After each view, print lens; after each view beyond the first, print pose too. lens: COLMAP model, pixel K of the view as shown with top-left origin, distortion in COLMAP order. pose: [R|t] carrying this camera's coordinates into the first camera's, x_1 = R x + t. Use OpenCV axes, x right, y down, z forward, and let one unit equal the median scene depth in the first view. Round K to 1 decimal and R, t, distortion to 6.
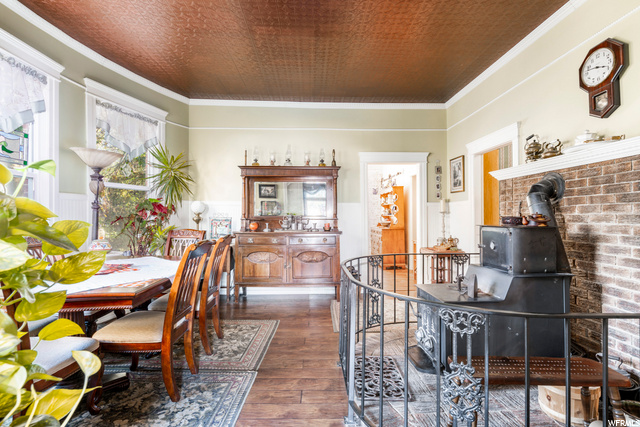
lens RADIAL K [[316.3, 0, 313.5], [0, 316.3, 213.7], [0, 0, 1]] dist [0.002008, 0.000353]
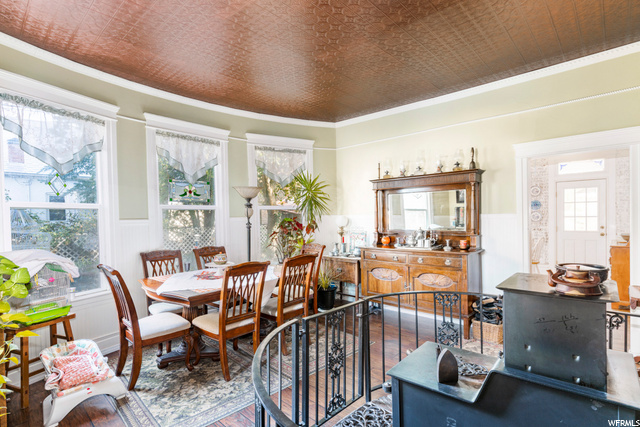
lens RADIAL K [[319.7, 0, 311.1], [0, 319.7, 224.6], [0, 0, 1]] dist [0.000523, -0.000255]
pose [[0.708597, 0.003223, -0.705606, 0.356409], [0.027240, 0.999119, 0.031919, -0.048698], [0.705088, -0.041838, 0.707885, 0.144746]]
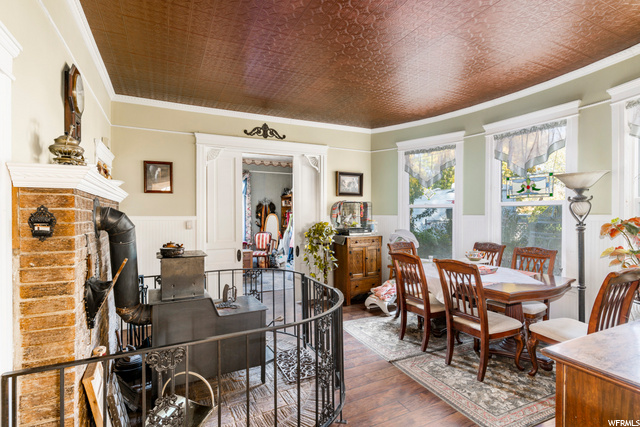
lens RADIAL K [[316.3, 0, 313.5], [0, 316.3, 213.7], [0, 0, 1]] dist [0.002008, 0.000353]
pose [[-0.908761, 0.000552, -0.417317, 0.344736], [0.005114, 0.999939, -0.009813, -0.045680], [0.417286, -0.011052, -0.908708, 1.109498]]
